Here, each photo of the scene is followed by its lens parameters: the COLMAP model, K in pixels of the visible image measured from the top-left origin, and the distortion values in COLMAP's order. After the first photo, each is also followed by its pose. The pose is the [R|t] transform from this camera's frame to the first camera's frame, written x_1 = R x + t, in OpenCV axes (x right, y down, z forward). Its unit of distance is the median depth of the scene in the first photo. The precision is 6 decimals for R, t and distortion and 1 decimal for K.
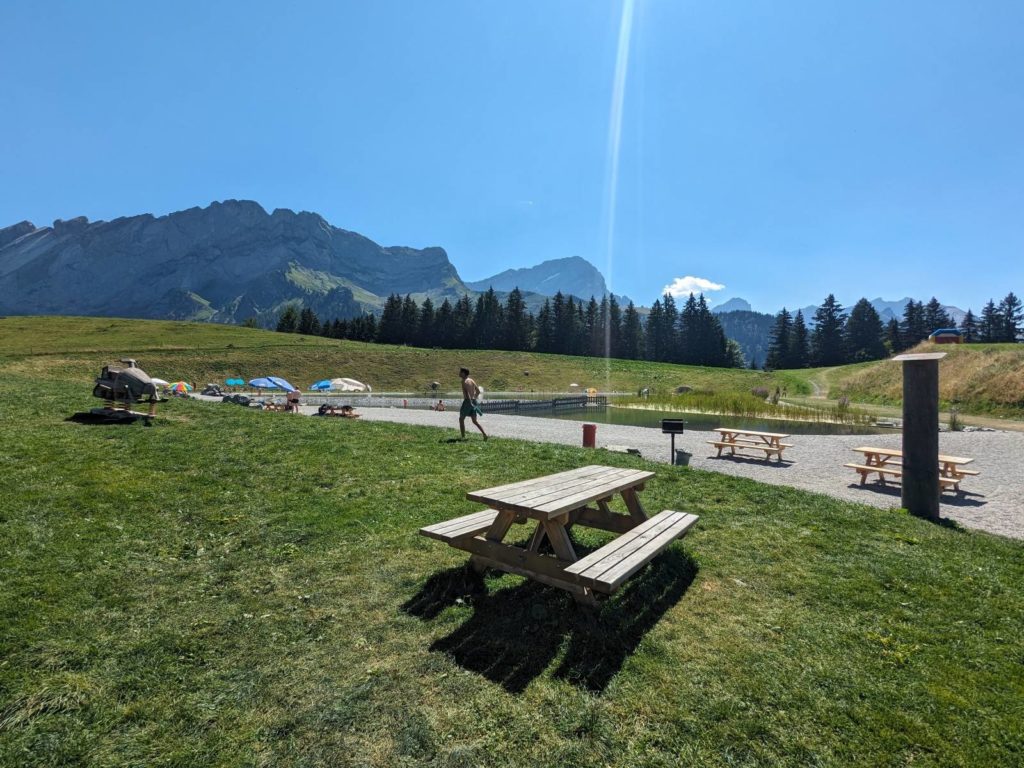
lens RADIAL K [[503.8, 0, 512.0], [0, 503.8, 384.0], [0, 0, 1]] dist [0.000605, -0.001193]
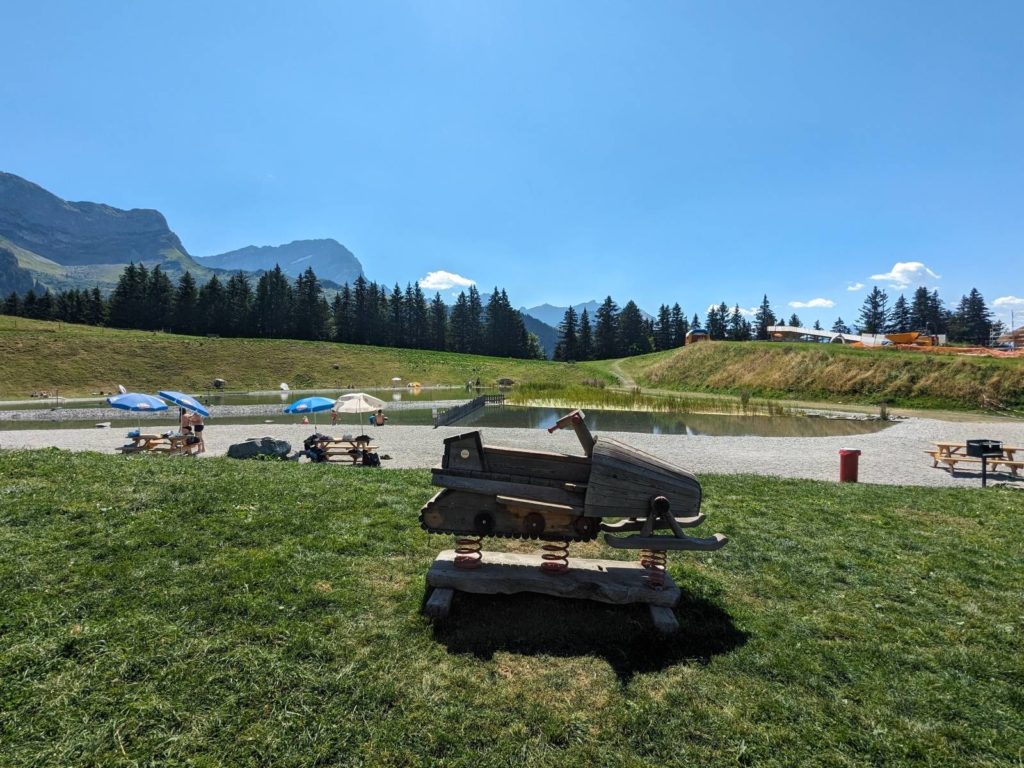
lens RADIAL K [[503.8, 0, 512.0], [0, 503.8, 384.0], [0, 0, 1]] dist [0.000605, -0.001193]
pose [[0.890458, -0.025105, 0.454373, -0.083832], [0.015727, 0.999578, 0.024408, -0.006555], [-0.454794, -0.014588, 0.890477, 0.062271]]
